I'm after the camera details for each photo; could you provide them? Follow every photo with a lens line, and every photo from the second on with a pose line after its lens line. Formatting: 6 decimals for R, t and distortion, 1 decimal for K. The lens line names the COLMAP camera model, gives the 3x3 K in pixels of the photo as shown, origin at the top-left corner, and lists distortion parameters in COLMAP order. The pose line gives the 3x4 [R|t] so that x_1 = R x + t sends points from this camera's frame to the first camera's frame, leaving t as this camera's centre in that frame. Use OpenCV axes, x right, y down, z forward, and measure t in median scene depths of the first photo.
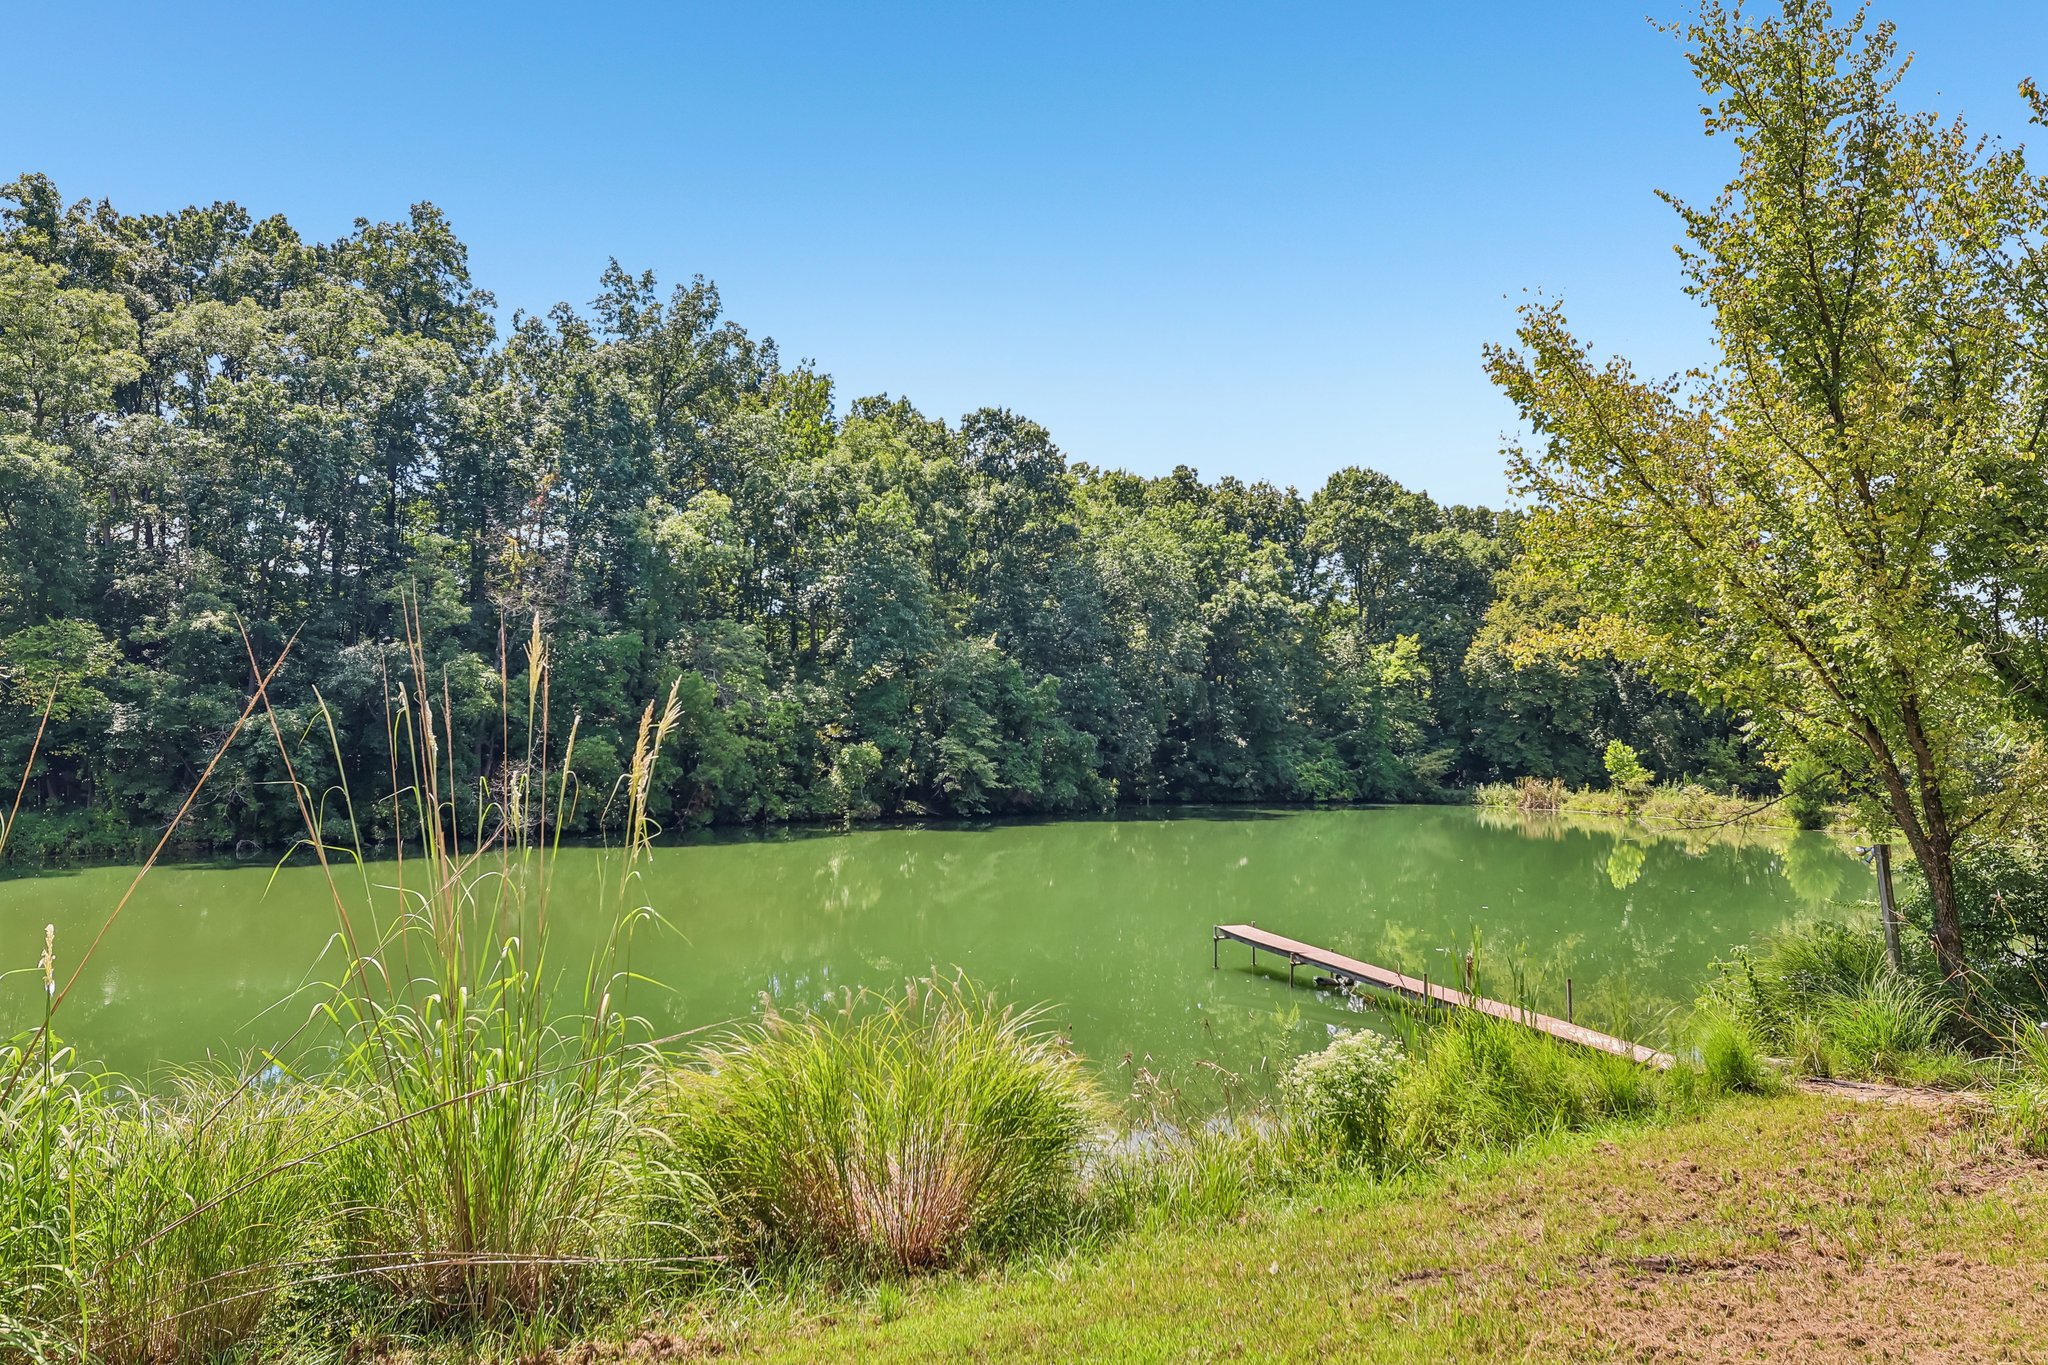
lens RADIAL K [[1319.1, 0, 1023.8], [0, 1319.1, 685.1], [0, 0, 1]] dist [0.002124, 0.013219]
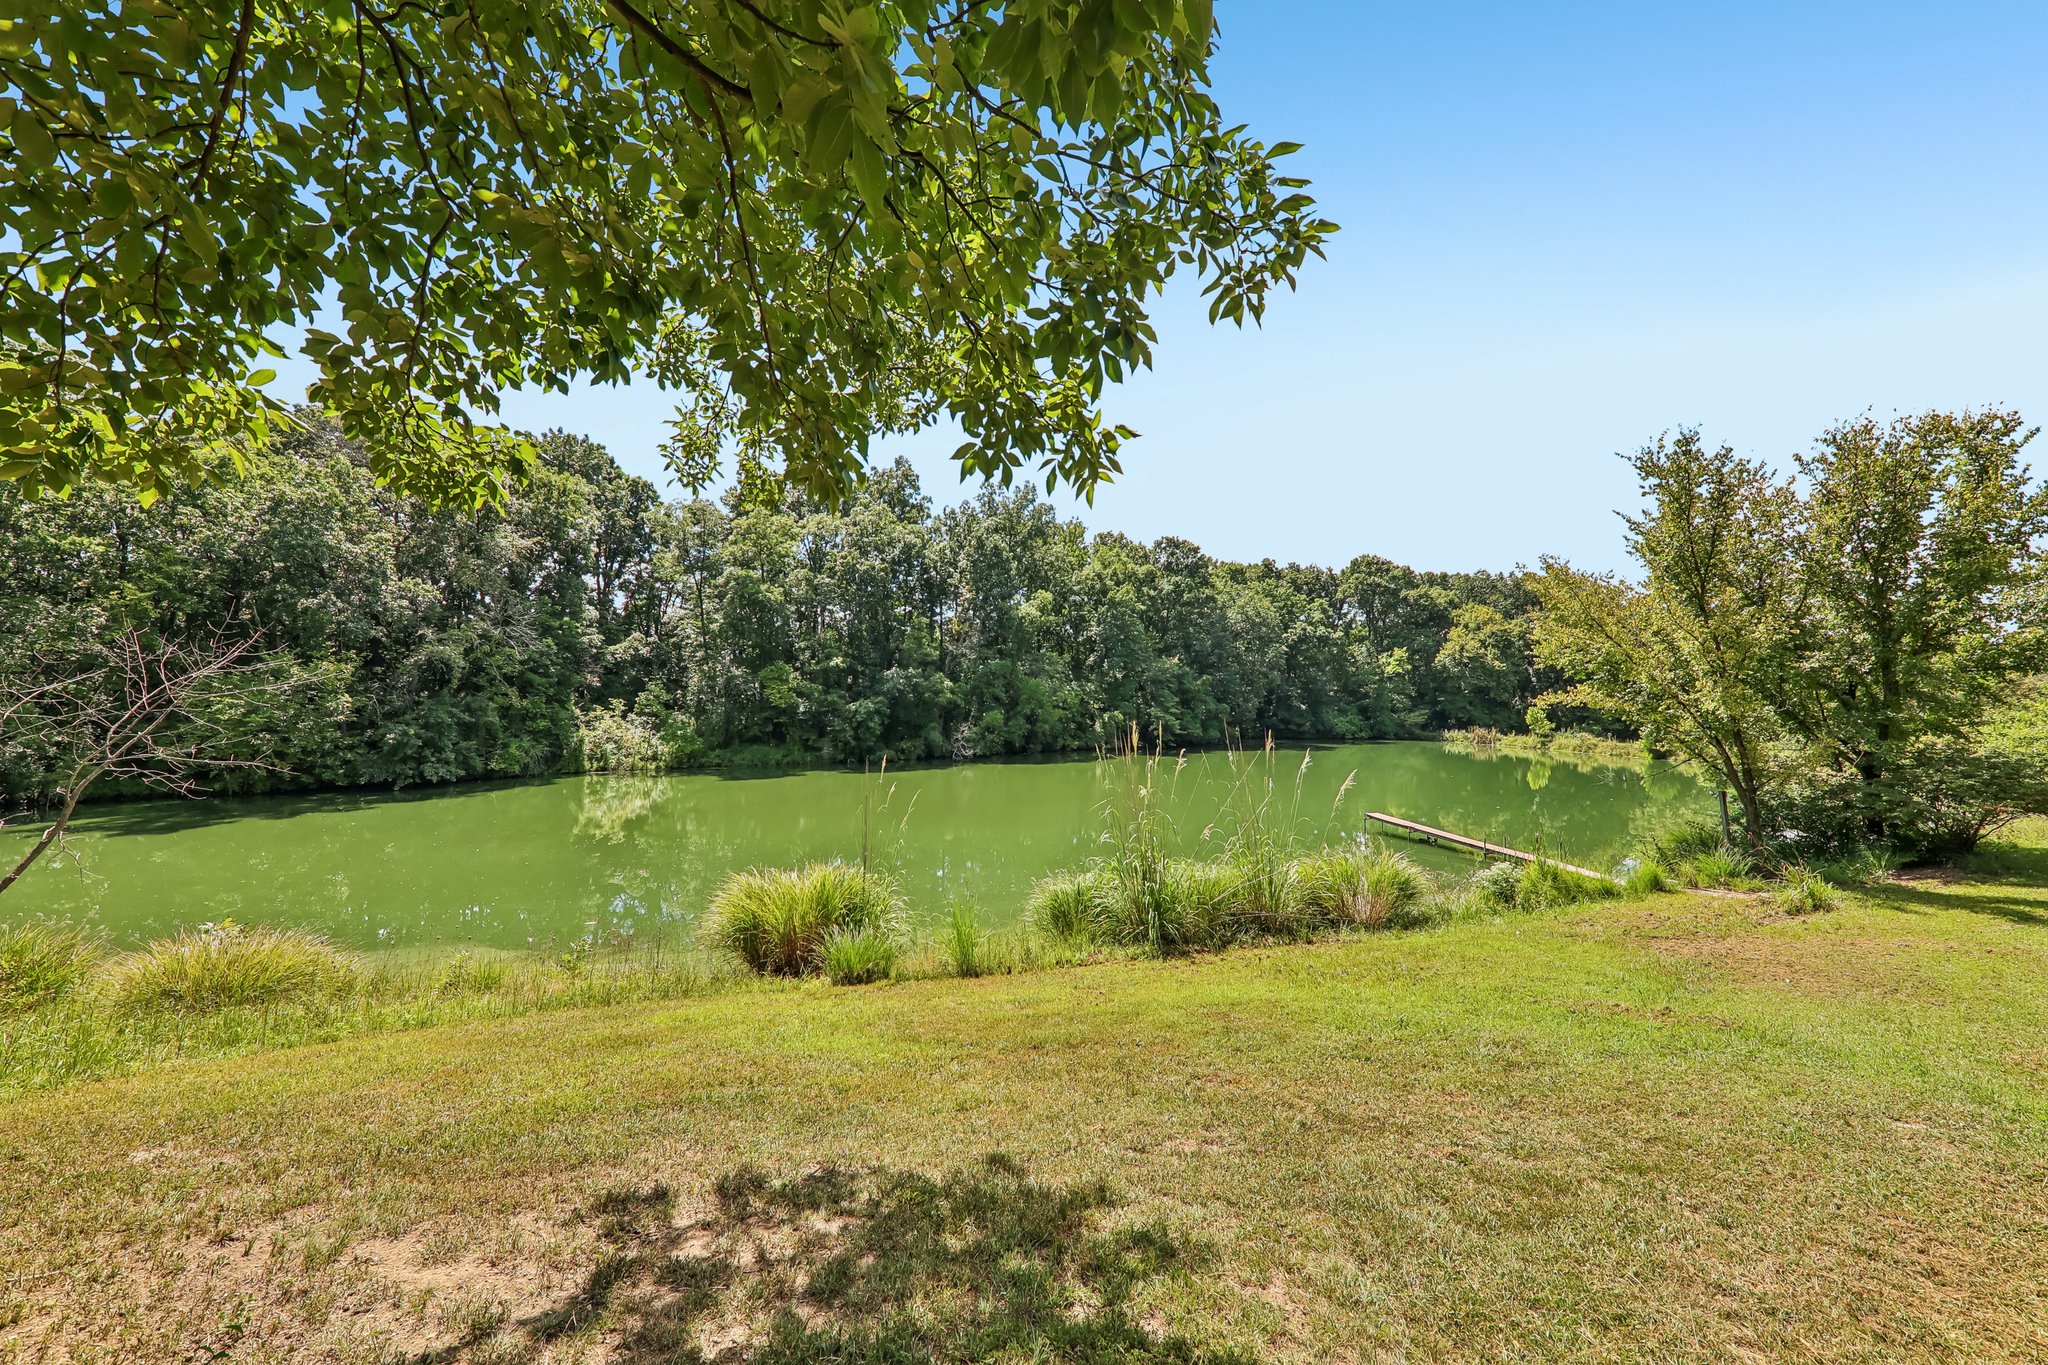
lens RADIAL K [[707.3, 0, 1007.0], [0, 707.3, 690.6], [0, 0, 1]] dist [-0.004106, -0.001562]
pose [[0.979679, -0.009688, -0.200335, -0.059848], [0.015773, 0.999461, 0.028804, -0.019732], [0.199948, -0.031379, 0.979304, -0.081785]]
